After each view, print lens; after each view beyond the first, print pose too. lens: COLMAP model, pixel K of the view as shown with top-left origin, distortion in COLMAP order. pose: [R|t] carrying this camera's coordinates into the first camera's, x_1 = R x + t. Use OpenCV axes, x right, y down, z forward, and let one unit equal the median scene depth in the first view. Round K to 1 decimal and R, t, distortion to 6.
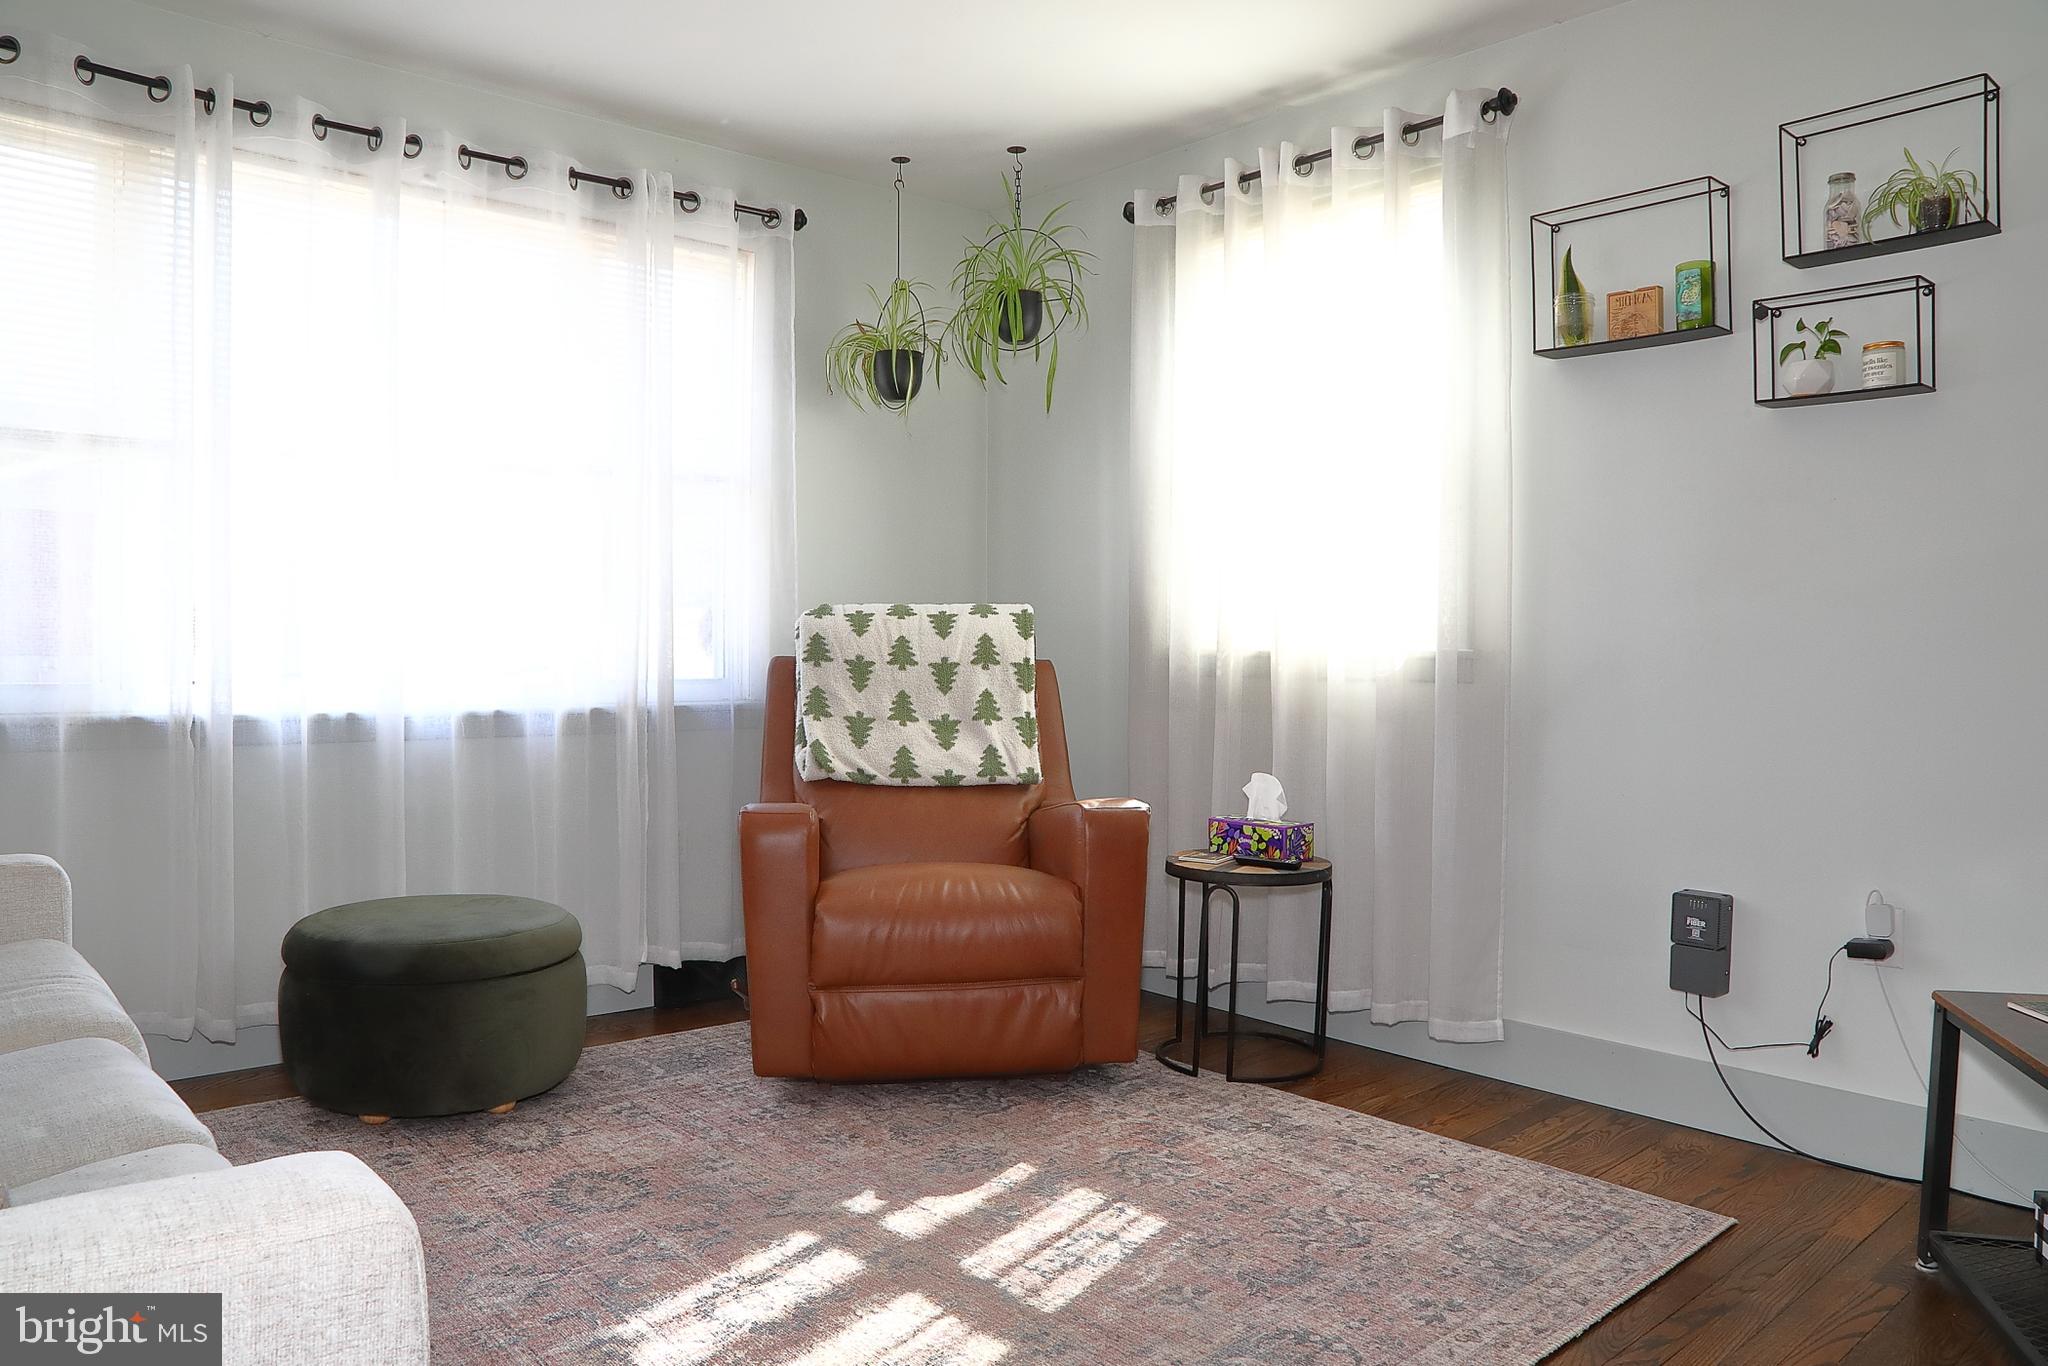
lens RADIAL K [[1496.3, 0, 1026.8], [0, 1496.3, 660.9], [0, 0, 1]] dist [-0.056960, 0.019307]
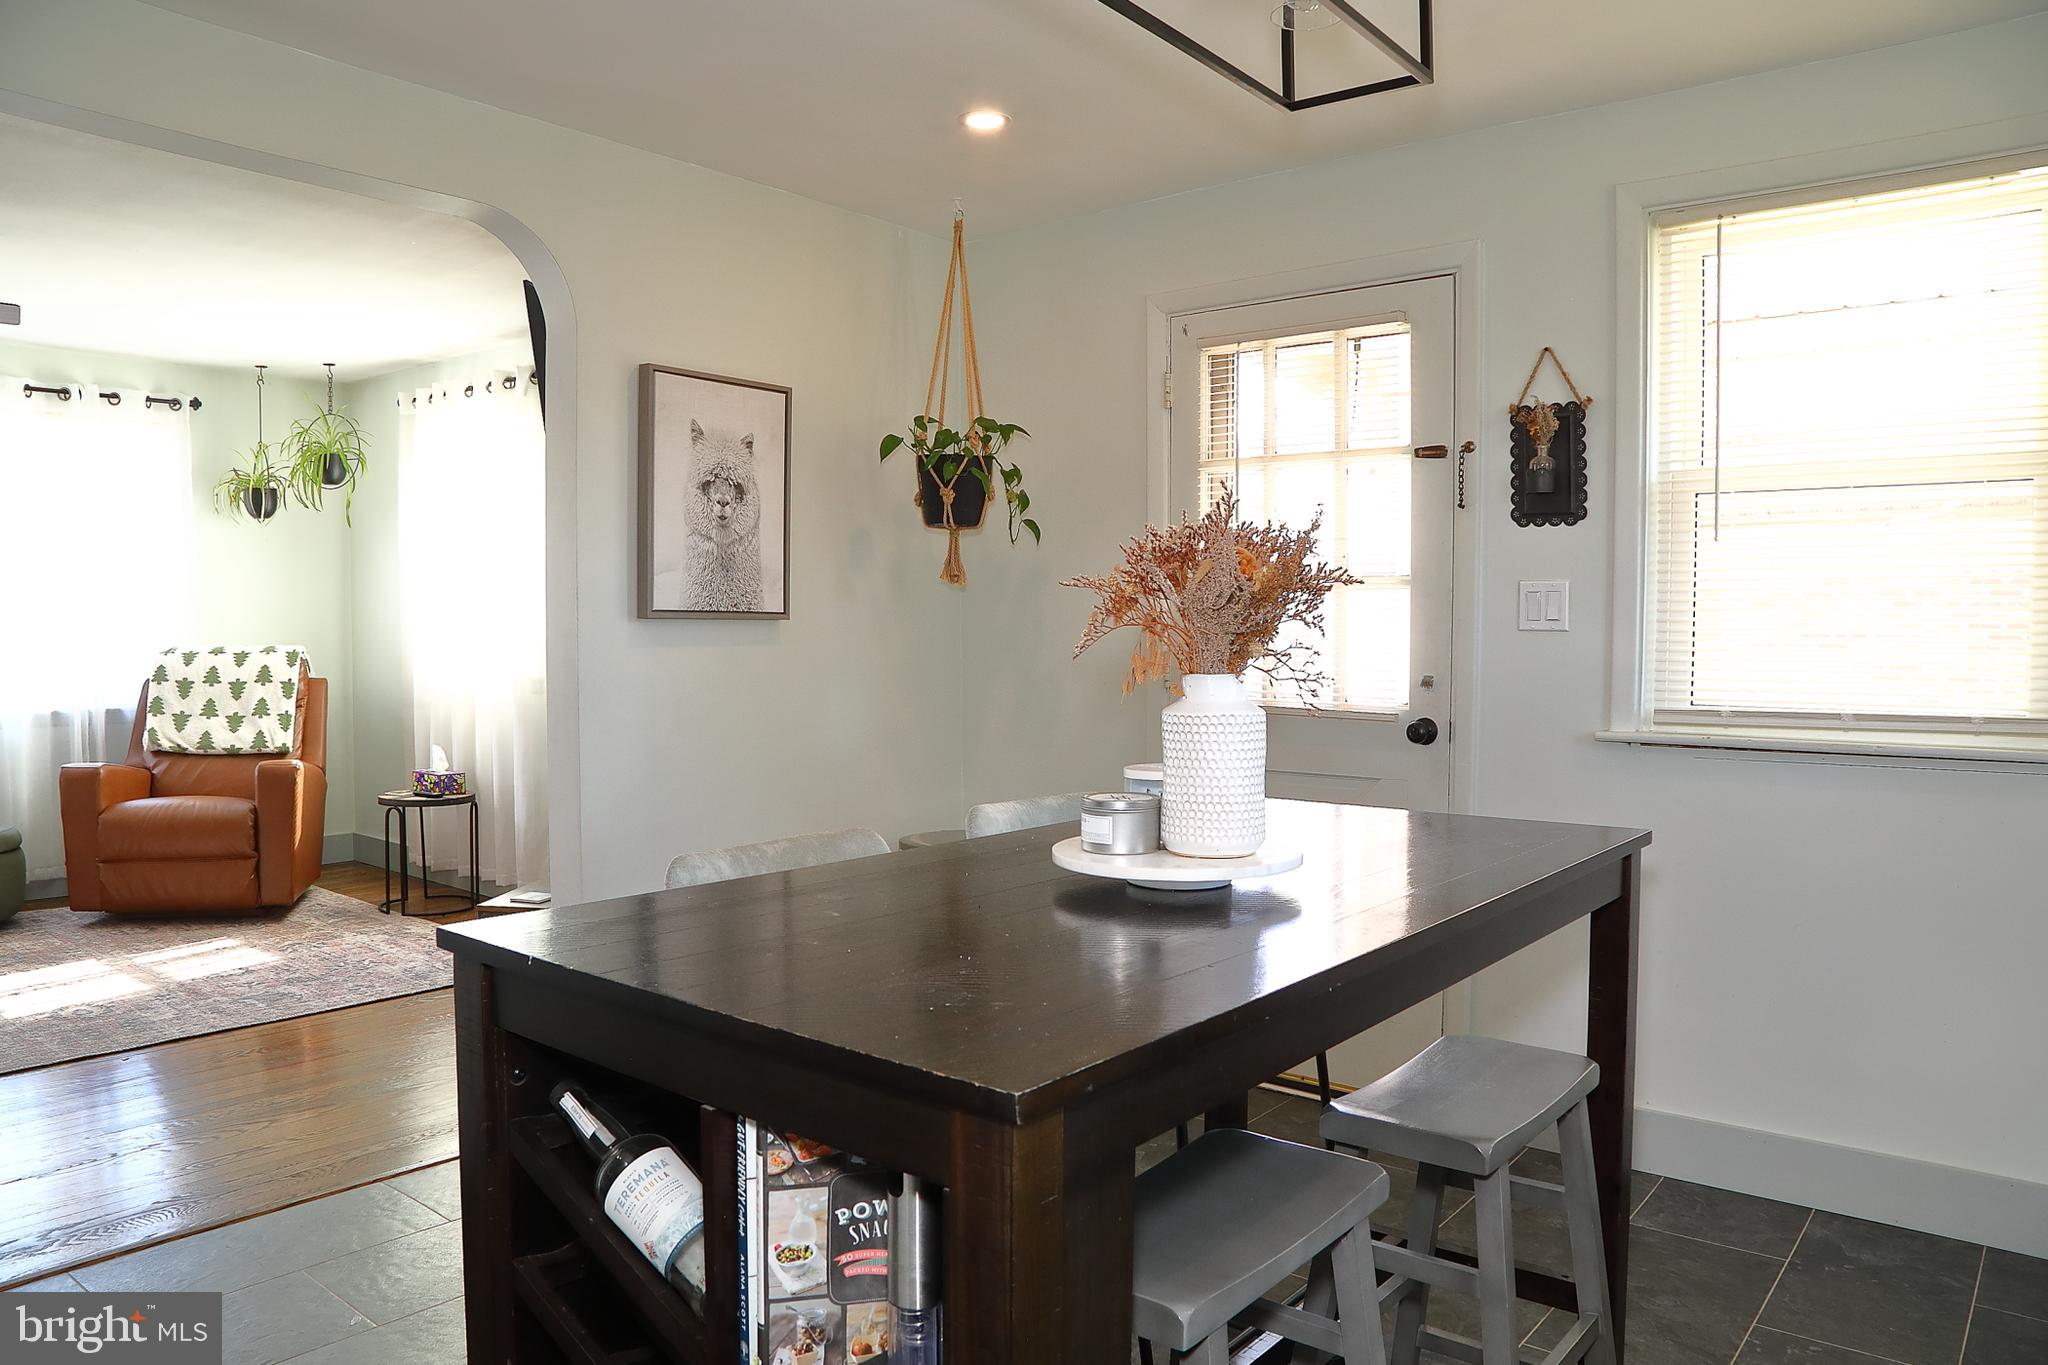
lens RADIAL K [[1496.3, 0, 1041.0], [0, 1496.3, 699.4], [0, 0, 1]] dist [-0.056960, 0.019307]
pose [[0.999873, -0.003037, 0.015631, 0.837282], [0.002573, 0.999559, 0.029585, -0.026254], [-0.015714, -0.029541, 0.999440, -0.694078]]
